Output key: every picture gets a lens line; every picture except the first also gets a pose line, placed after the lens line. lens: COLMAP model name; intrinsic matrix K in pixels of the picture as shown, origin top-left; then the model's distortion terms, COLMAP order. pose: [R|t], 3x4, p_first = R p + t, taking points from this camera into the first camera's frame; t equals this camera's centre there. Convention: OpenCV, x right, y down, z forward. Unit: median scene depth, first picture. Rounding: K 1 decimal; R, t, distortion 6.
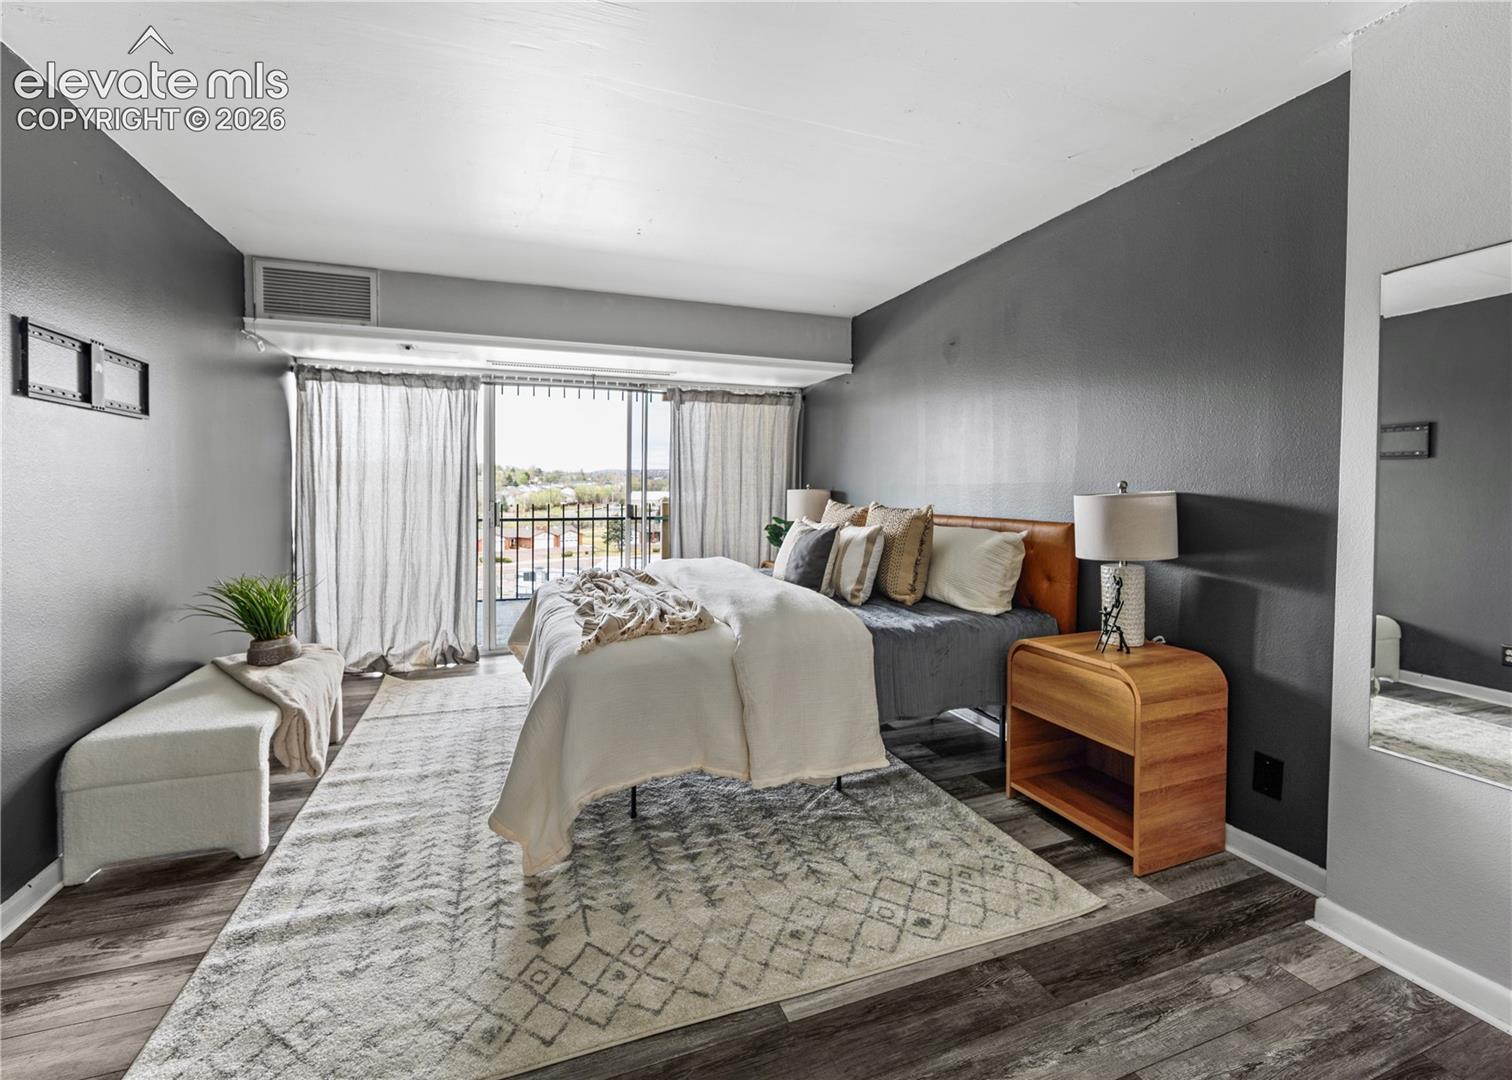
lens RADIAL K [[654.7, 0, 751.6], [0, 654.7, 494.6], [0, 0, 1]] dist [-0.003822, -0.000240]
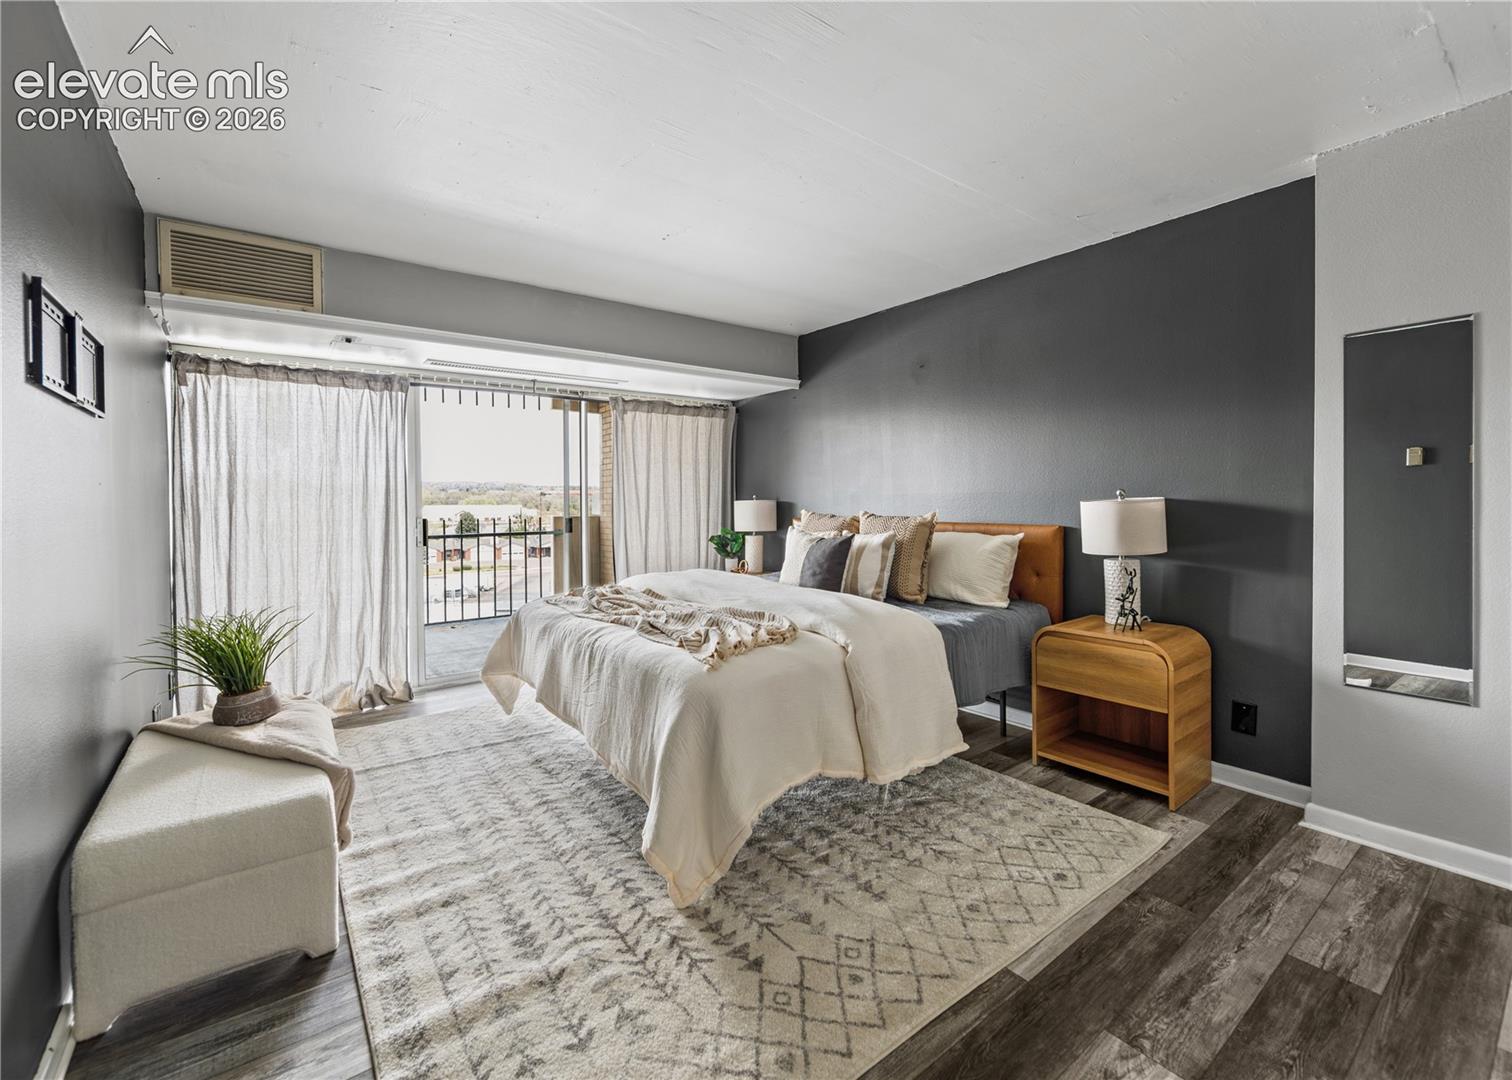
lens RADIAL K [[651.7, 0, 746.7], [0, 651.7, 501.9], [0, 0, 1]] dist [-0.002513, -0.000767]
pose [[0.956257, -0.012654, 0.292253, -0.436693], [0.014323, 0.999891, -0.003574, -0.003299], [-0.292176, 0.007604, 0.956334, 0.050269]]
